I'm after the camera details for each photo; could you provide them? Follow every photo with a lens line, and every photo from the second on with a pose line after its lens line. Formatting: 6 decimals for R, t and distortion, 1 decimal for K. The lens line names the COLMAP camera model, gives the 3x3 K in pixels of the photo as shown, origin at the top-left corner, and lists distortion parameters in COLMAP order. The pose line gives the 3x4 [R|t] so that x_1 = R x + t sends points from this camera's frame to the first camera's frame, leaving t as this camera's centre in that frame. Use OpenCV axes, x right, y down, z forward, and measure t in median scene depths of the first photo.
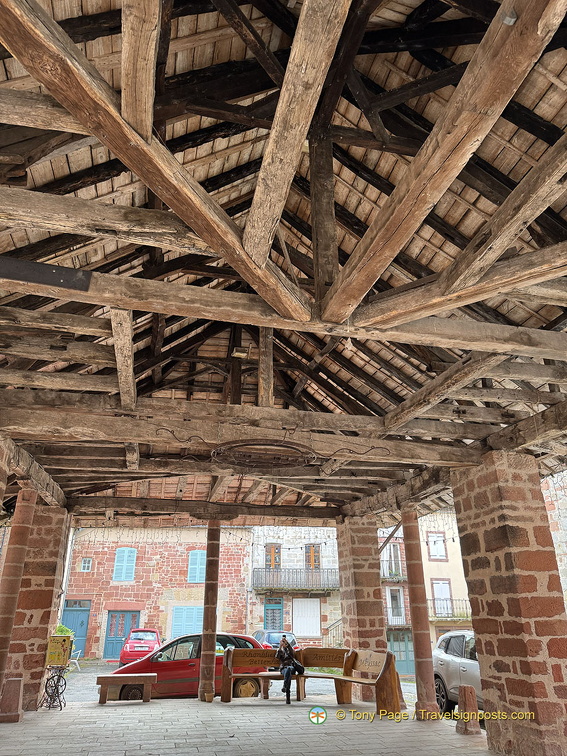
lens RADIAL K [[517.4, 0, 286.9], [0, 517.4, 393.1], [0, 0, 1]] dist [0.057781, -0.066010]
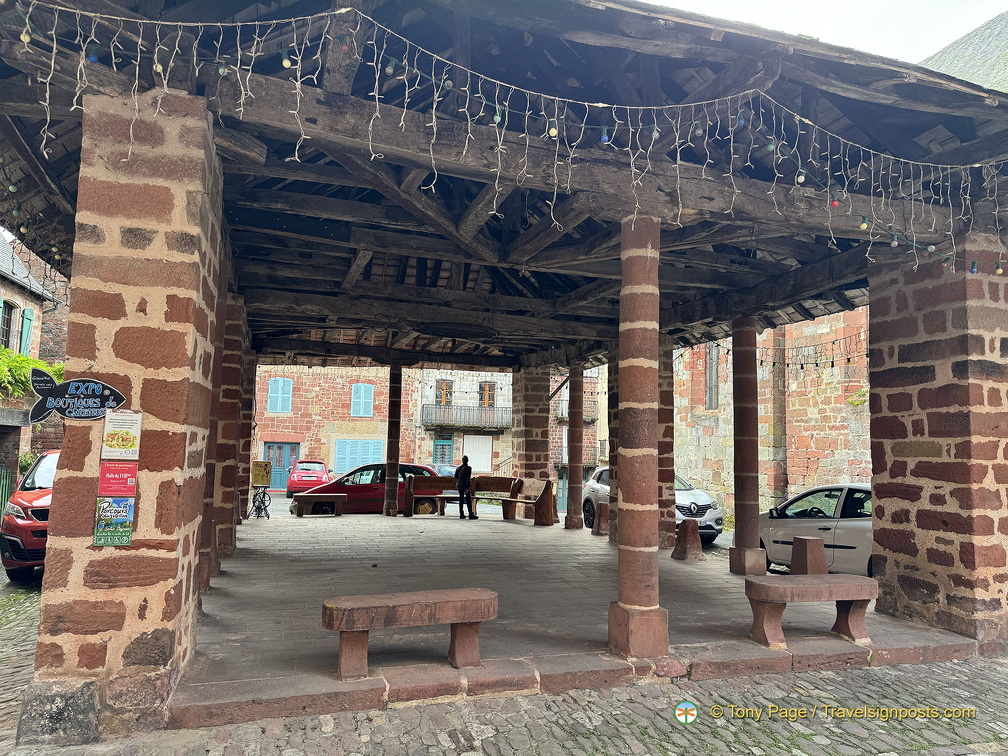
lens RADIAL K [[689.9, 0, 504.1], [0, 689.9, 379.5], [0, 0, 1]] dist [0.057781, -0.066010]
pose [[0.996702, 0.032556, 0.074333, -0.012796], [-0.052794, 0.955789, 0.289276, -0.071750], [-0.061629, -0.292246, 0.954355, -0.177679]]
